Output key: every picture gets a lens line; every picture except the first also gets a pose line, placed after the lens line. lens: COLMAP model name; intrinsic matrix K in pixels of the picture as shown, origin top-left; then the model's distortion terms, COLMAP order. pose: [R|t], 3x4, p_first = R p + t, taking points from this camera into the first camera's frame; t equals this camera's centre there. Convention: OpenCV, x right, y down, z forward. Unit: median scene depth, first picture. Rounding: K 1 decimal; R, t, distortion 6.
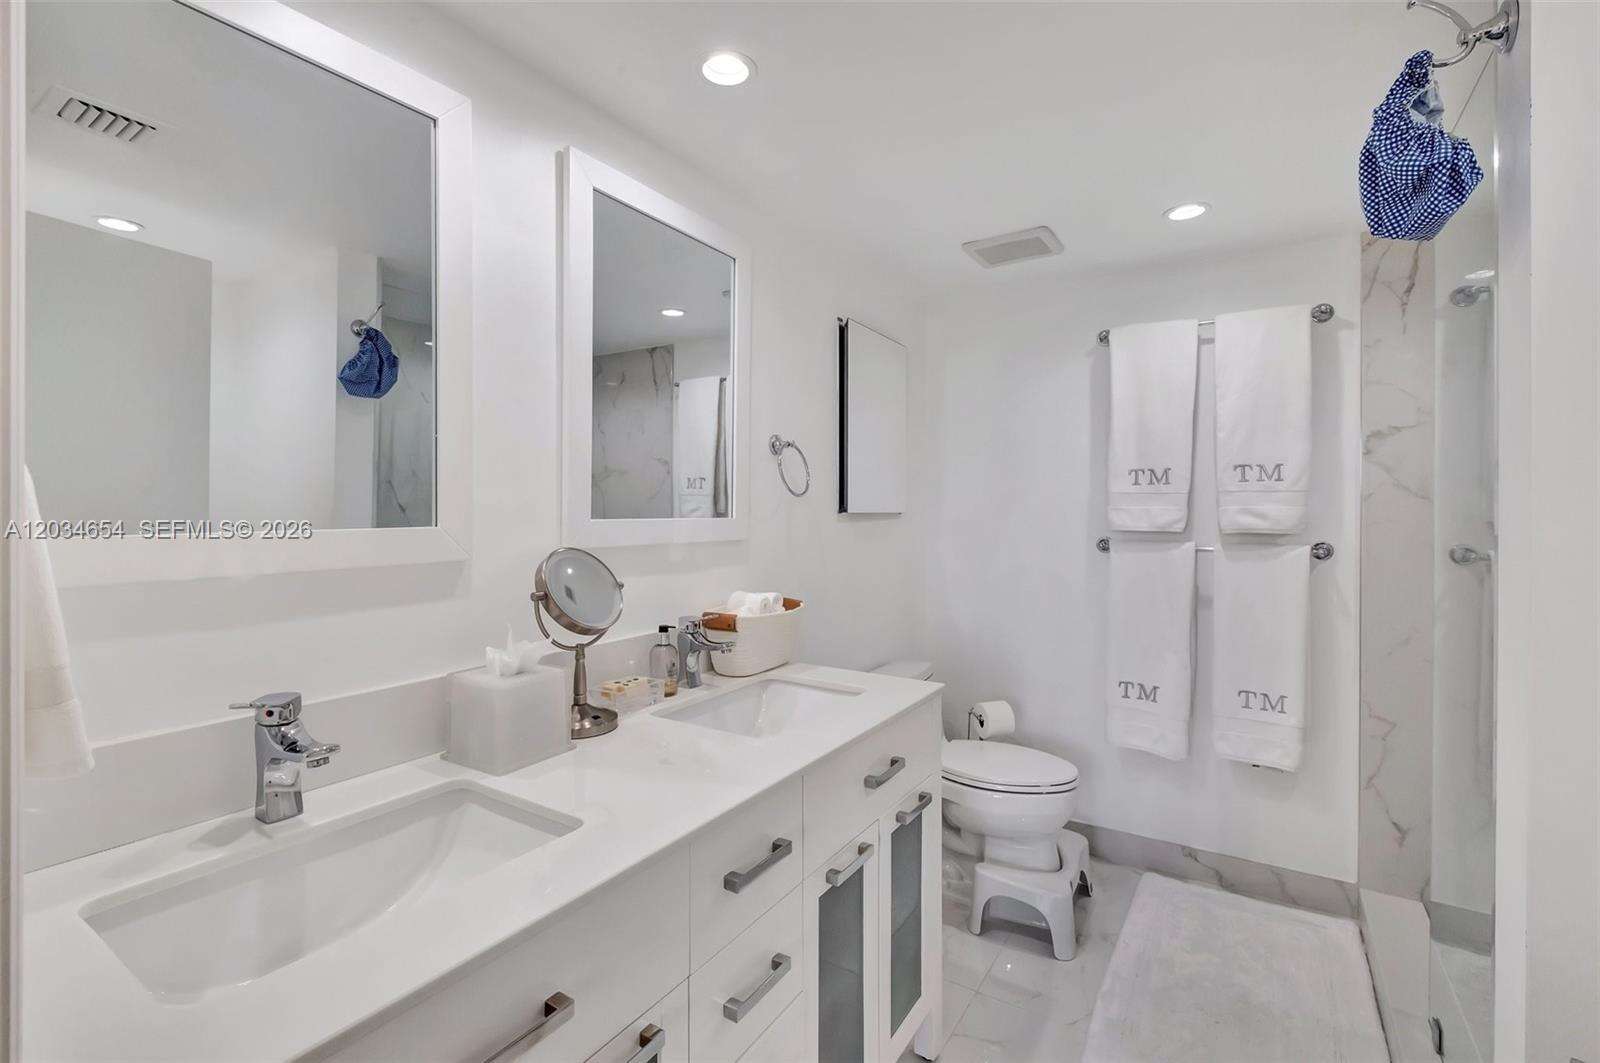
lens RADIAL K [[719.0, 0, 800.4], [0, 719.0, 518.0], [0, 0, 1]] dist [-0.002082, -0.003723]
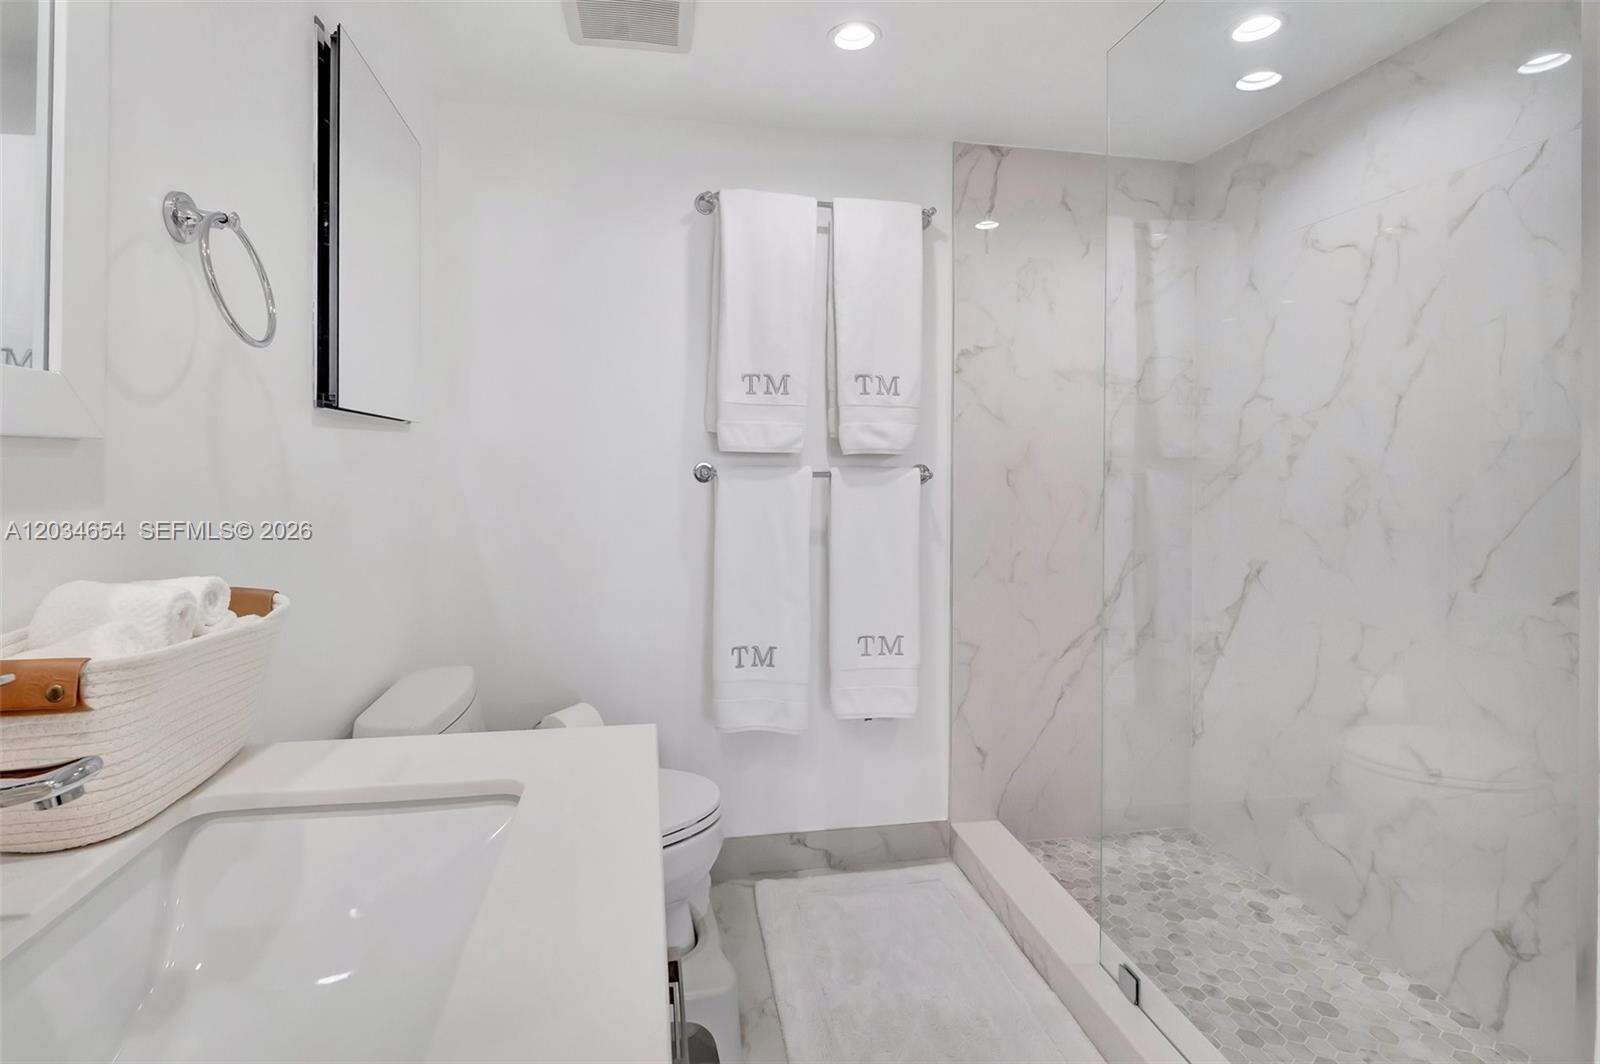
lens RADIAL K [[719.0, 0, 749.3], [0, 719.0, 470.4], [0, 0, 1]] dist [-0.002082, -0.003723]
pose [[0.739302, -0.000578, 0.673374, -0.068098], [0.003668, 0.999988, -0.003169, 0.043306], [-0.673364, 0.004813, 0.739296, 0.456436]]
